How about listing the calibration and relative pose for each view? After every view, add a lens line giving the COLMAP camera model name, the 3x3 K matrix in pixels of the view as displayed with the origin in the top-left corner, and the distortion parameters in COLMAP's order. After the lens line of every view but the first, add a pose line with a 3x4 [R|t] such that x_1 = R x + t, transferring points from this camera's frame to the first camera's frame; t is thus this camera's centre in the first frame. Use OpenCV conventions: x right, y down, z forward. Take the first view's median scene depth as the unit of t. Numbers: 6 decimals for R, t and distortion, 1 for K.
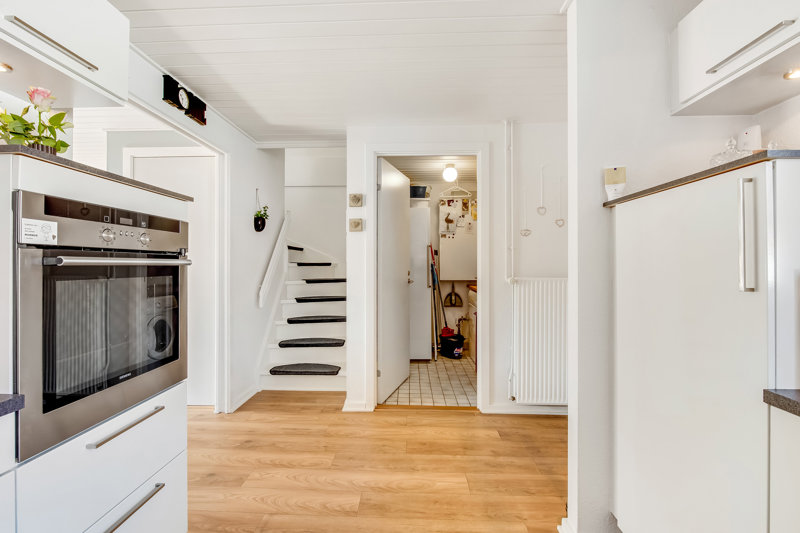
lens RADIAL K [[364.6, 0, 398.3], [0, 364.6, 264.5], [0, 0, 1]] dist [0.001750, 0.000083]
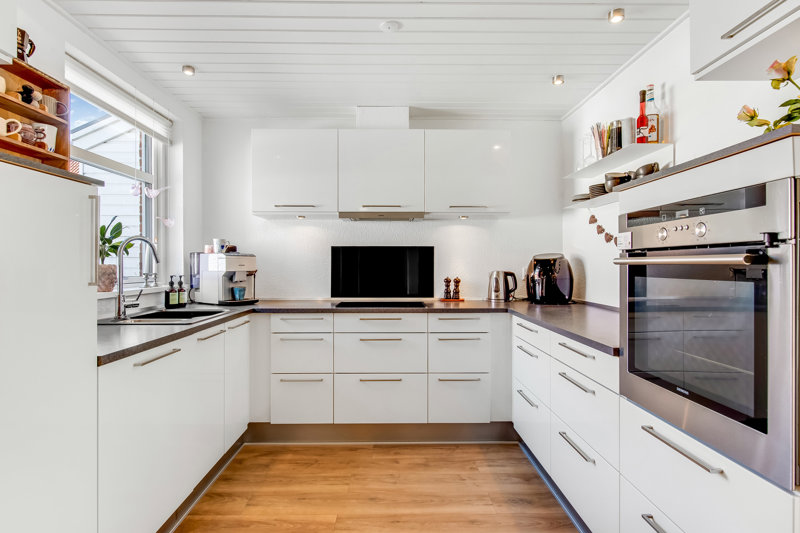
lens RADIAL K [[415.6, 0, 397.8], [0, 415.6, 265.4], [0, 0, 1]] dist [0.007184, -0.004384]
pose [[-0.998757, 0.004640, -0.049621, -0.018912], [0.004759, 0.999986, -0.002278, 0.004161], [0.049610, -0.002512, -0.998765, 1.974171]]
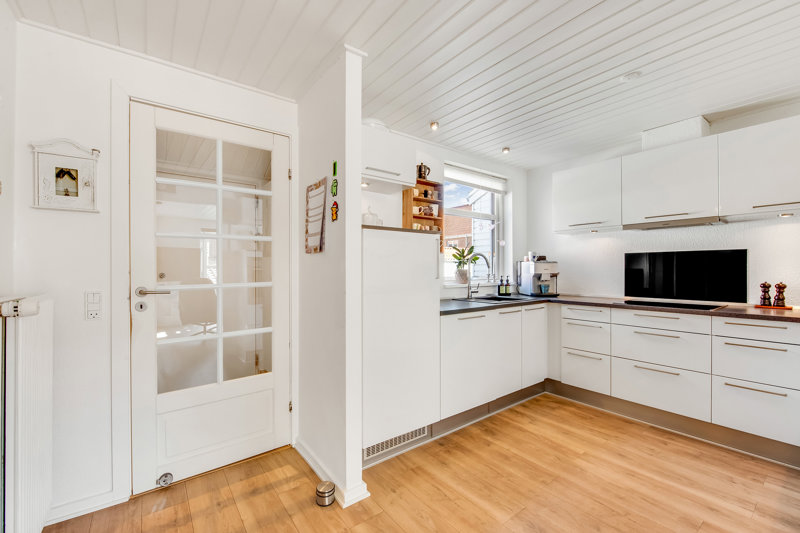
lens RADIAL K [[340.3, 0, 396.2], [0, 340.3, 270.1], [0, 0, 1]] dist [-0.003907, -0.001116]
pose [[-0.624267, 0.004881, 0.781195, -0.712144], [0.003787, 0.999988, -0.003221, 0.003512], [-0.781202, 0.000948, -0.624278, 2.292298]]
